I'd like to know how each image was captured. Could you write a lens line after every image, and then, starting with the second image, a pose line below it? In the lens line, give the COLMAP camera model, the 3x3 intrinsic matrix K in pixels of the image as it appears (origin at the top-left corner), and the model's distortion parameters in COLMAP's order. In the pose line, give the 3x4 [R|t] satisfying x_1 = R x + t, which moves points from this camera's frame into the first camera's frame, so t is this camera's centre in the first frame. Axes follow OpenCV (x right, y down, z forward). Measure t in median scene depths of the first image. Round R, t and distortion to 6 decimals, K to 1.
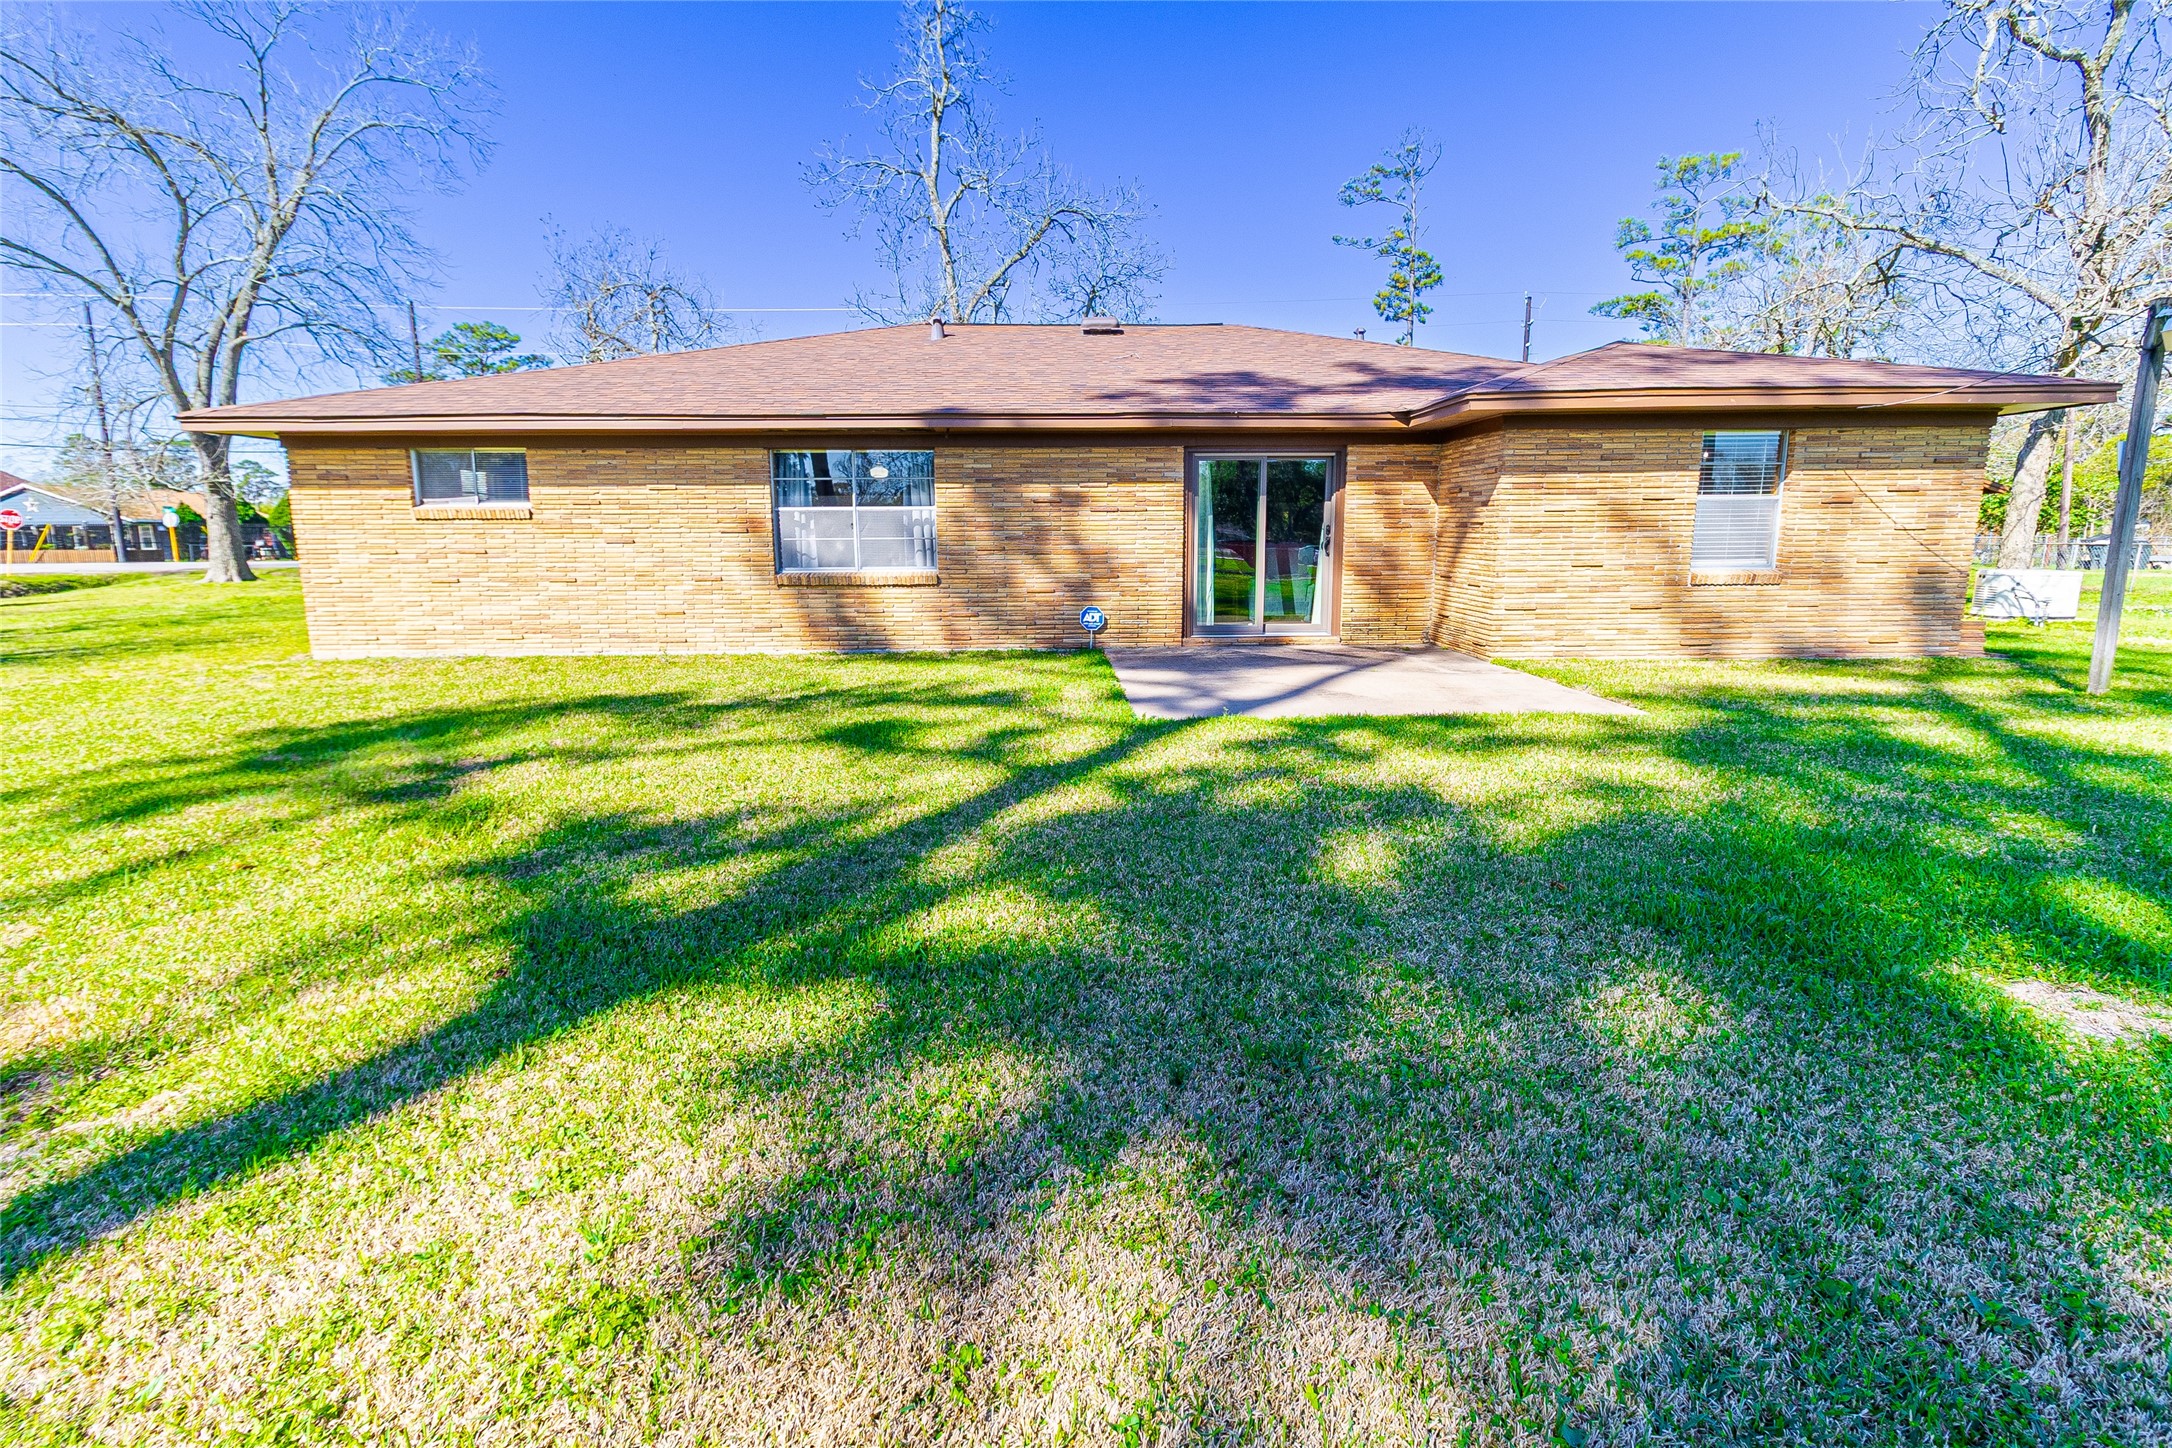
lens RADIAL K [[998.6, 0, 1073.9], [0, 998.6, 710.7], [0, 0, 1]] dist [0.007784, -0.002048]
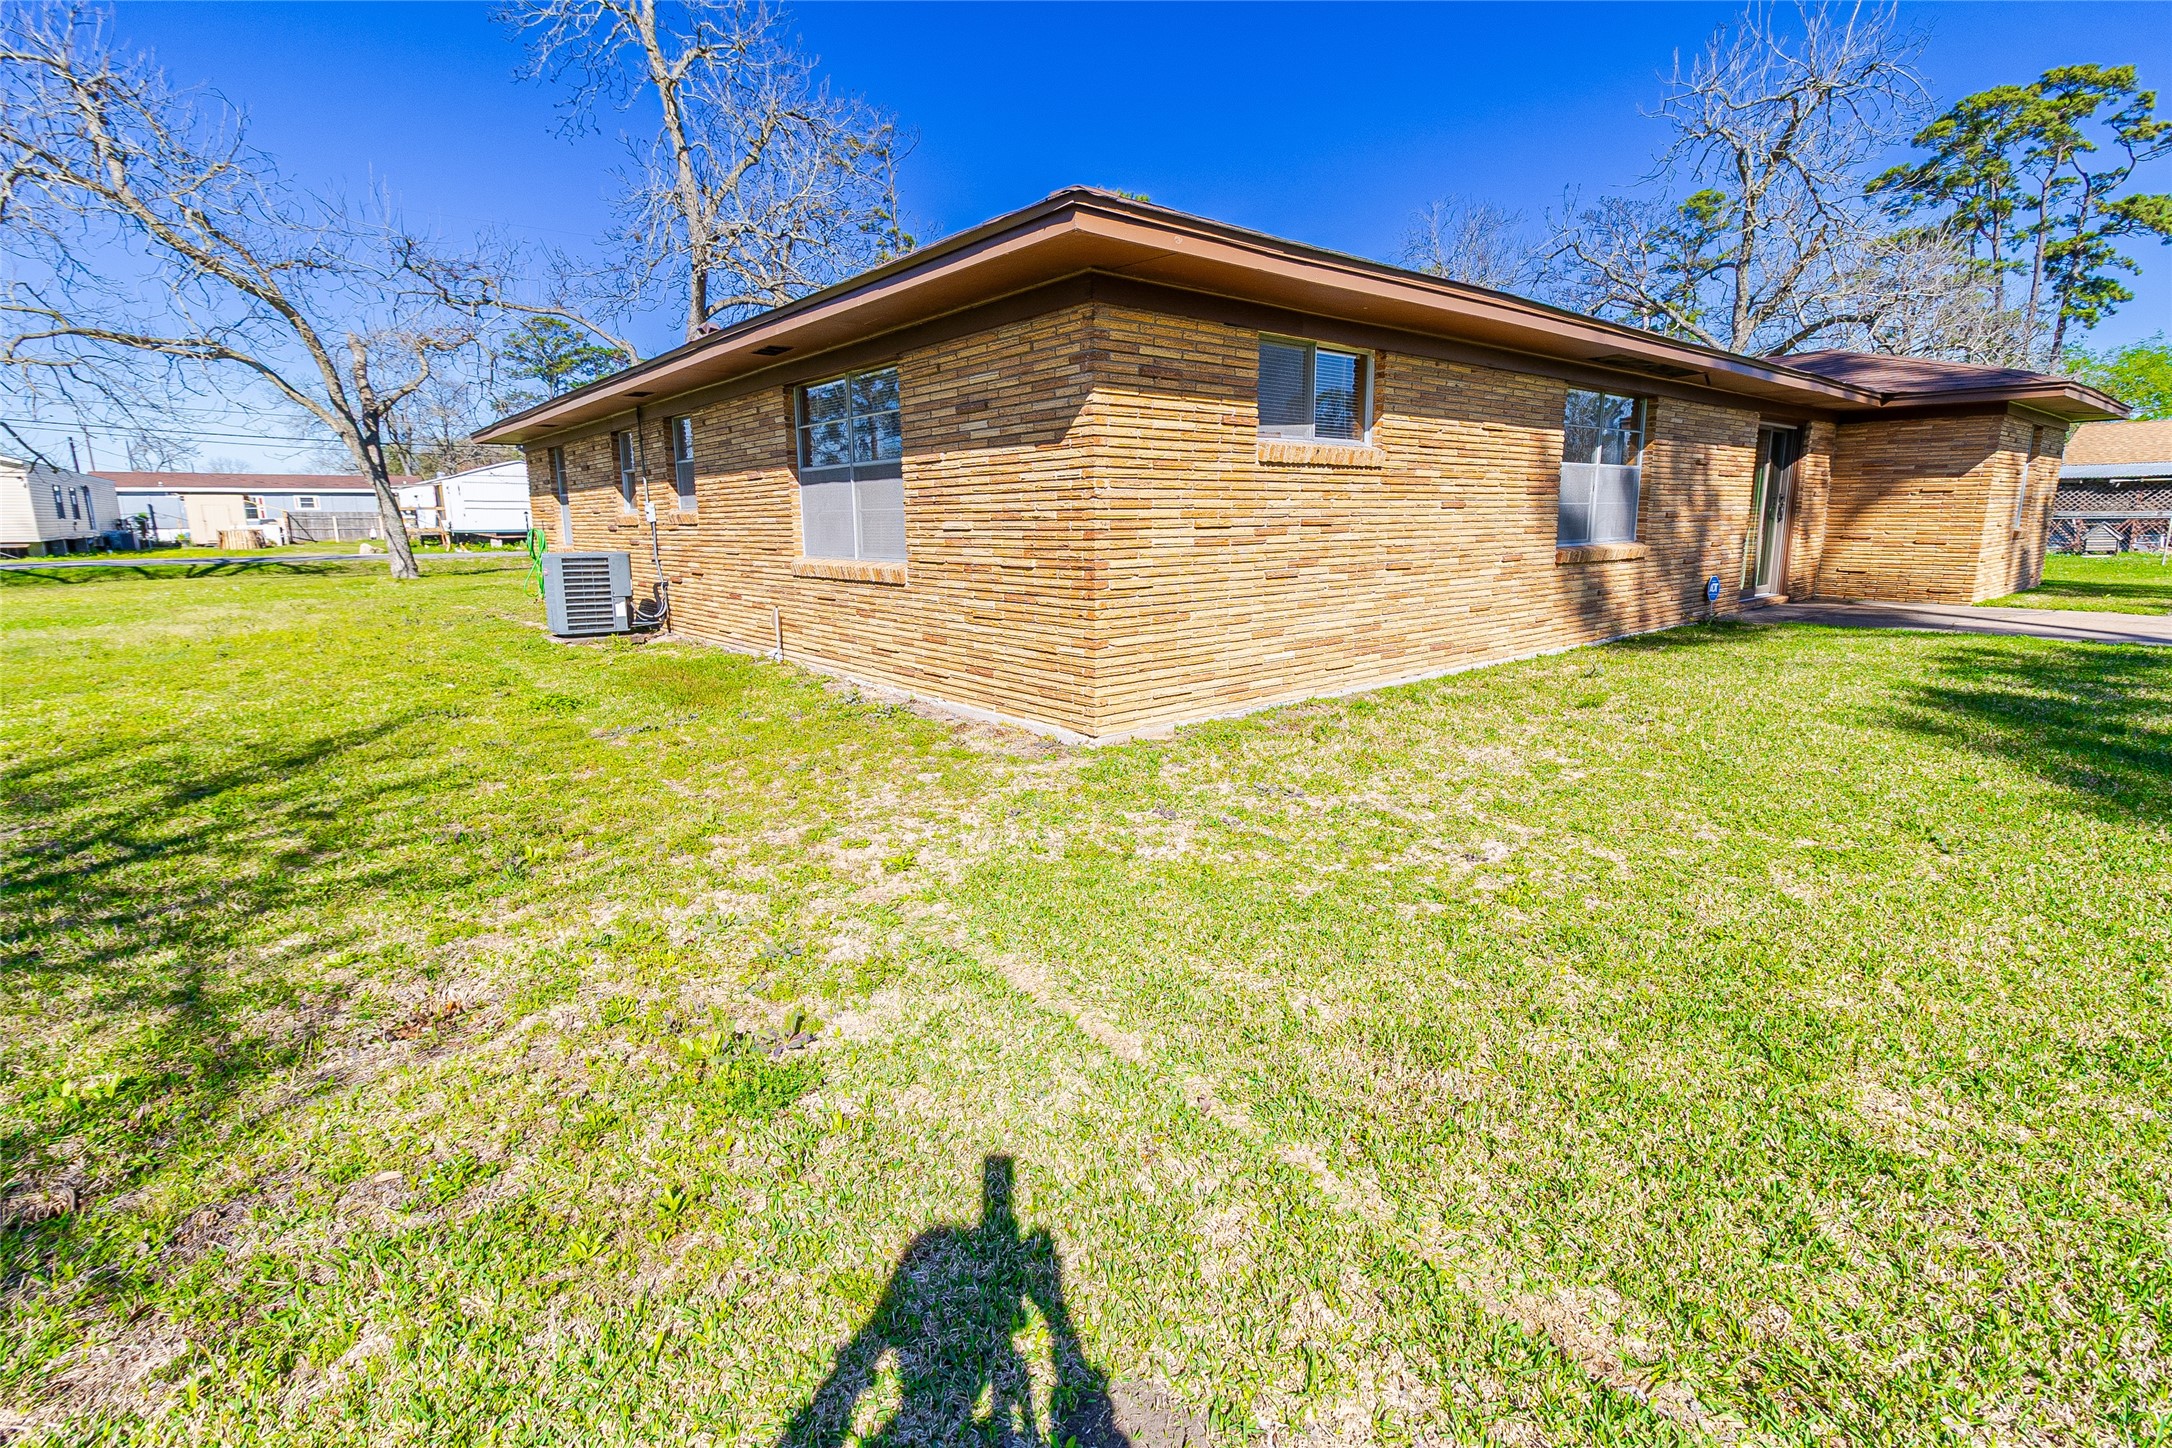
lens RADIAL K [[998.6, 0, 1085.9], [0, 998.6, 718.3], [0, 0, 1]] dist [0.007784, -0.002048]
pose [[0.782216, -0.126039, 0.610125, -0.330295], [0.114136, 0.991739, 0.058544, -0.029467], [-0.612463, 0.023844, 0.790139, 0.193717]]
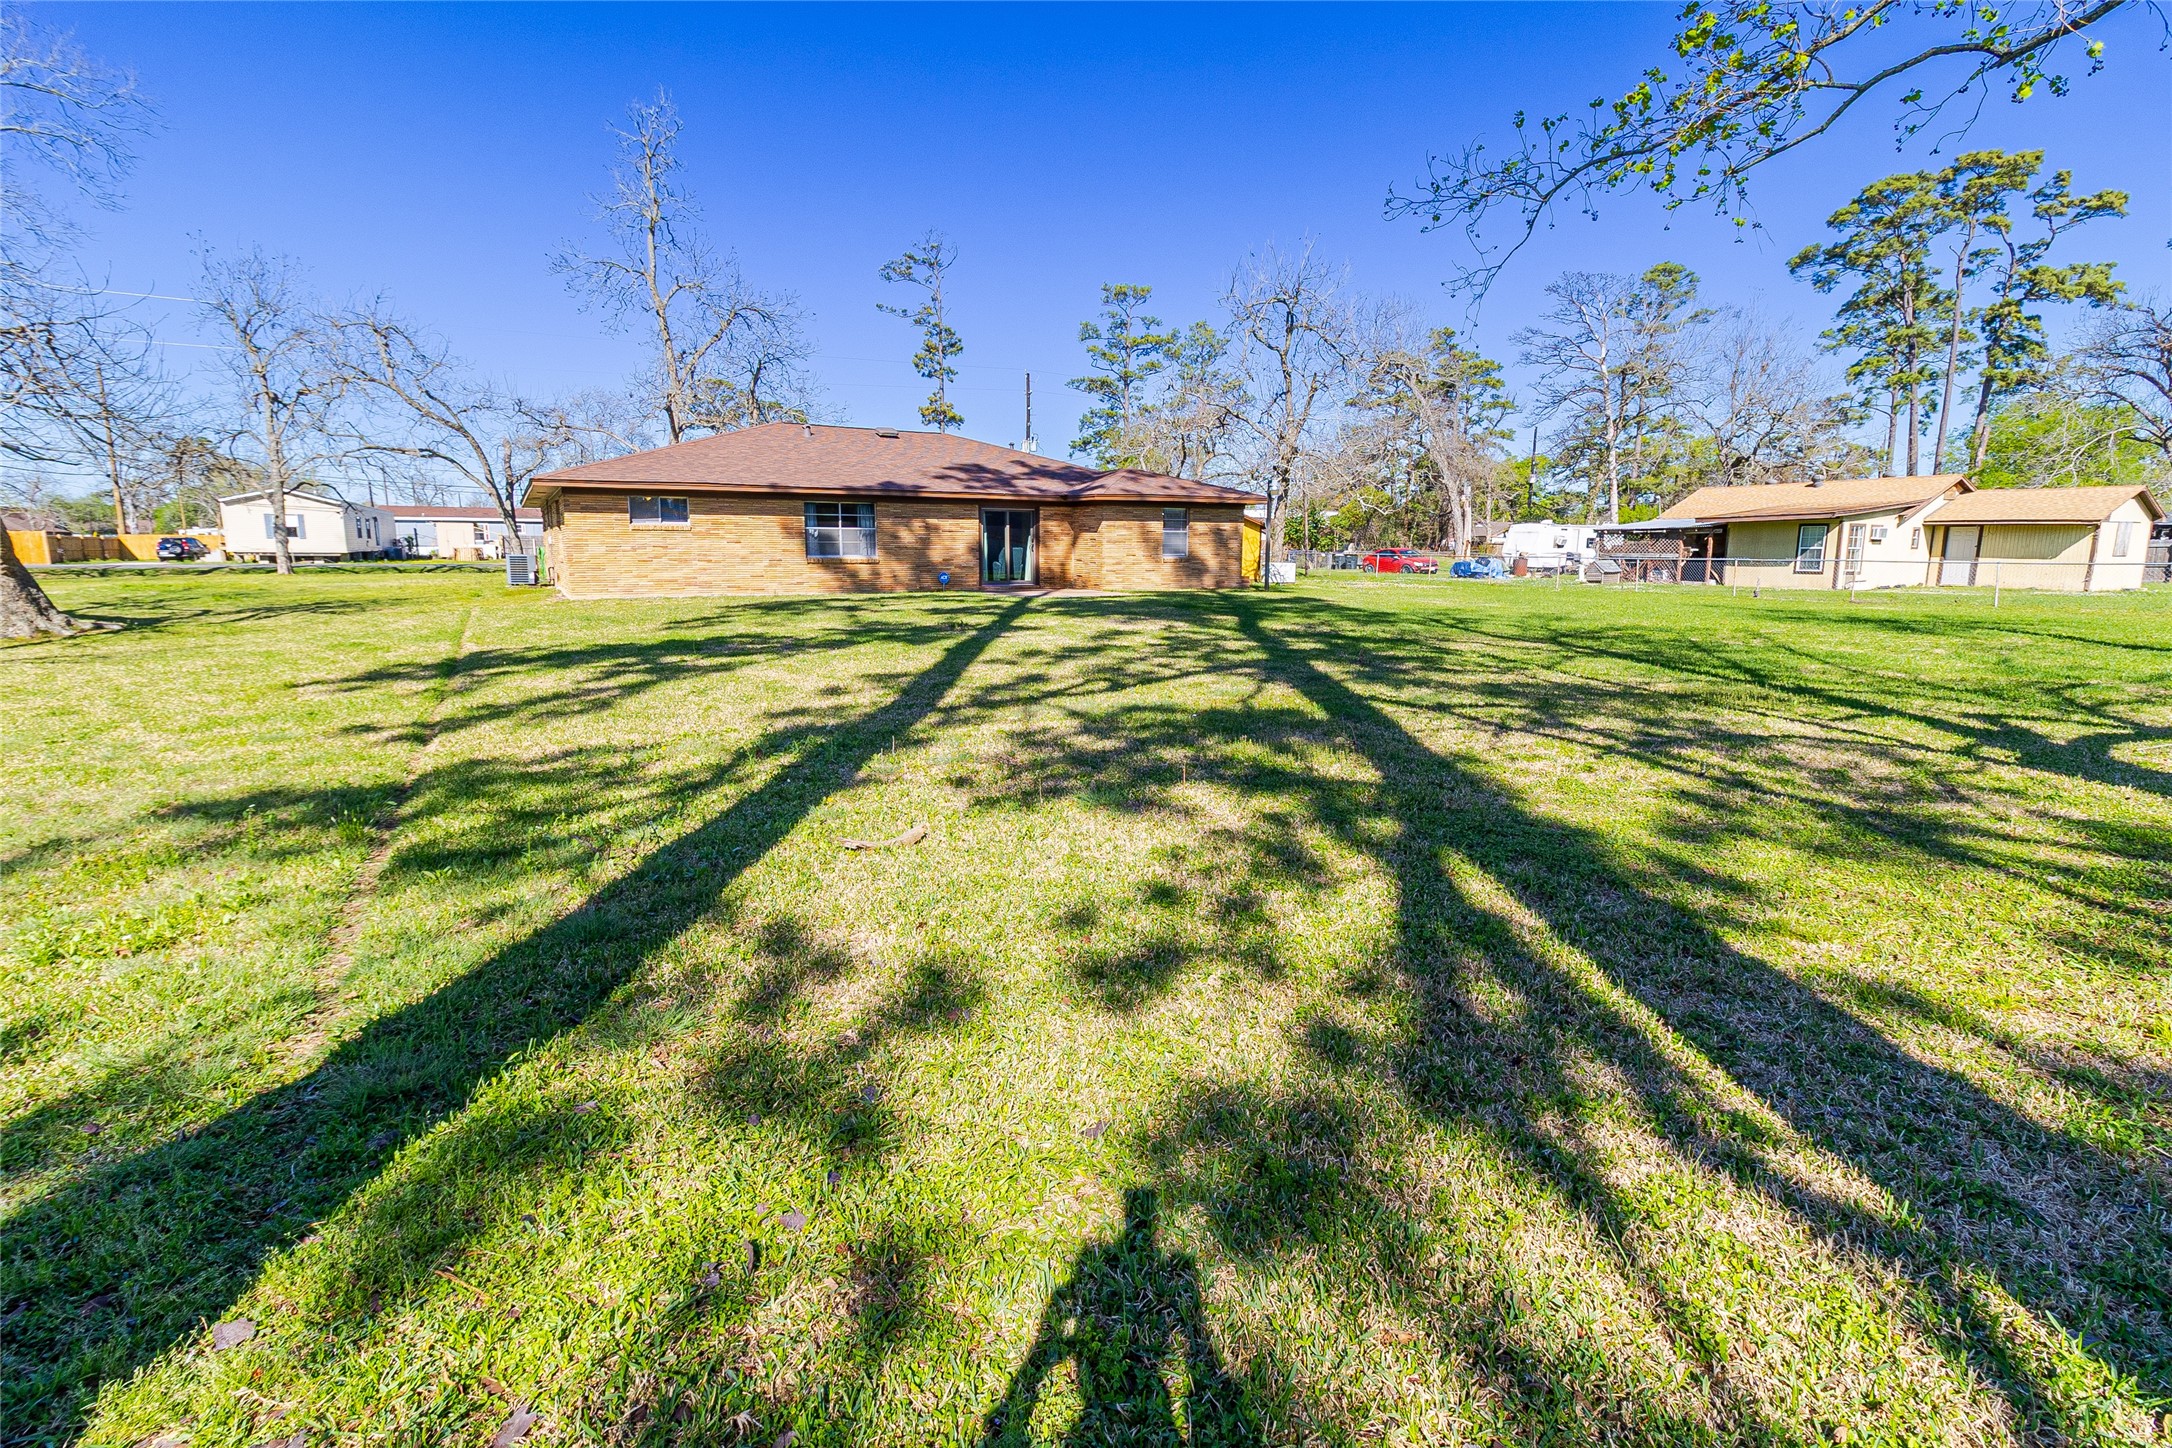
lens RADIAL K [[998.6, 0, 1089.2], [0, 998.6, 729.4], [0, 0, 1]] dist [0.007784, -0.002048]
pose [[0.875339, -0.076990, 0.477340, -0.258957], [0.074511, 0.996928, 0.024156, 0.070553], [-0.477733, 0.014422, 0.878386, -0.368978]]
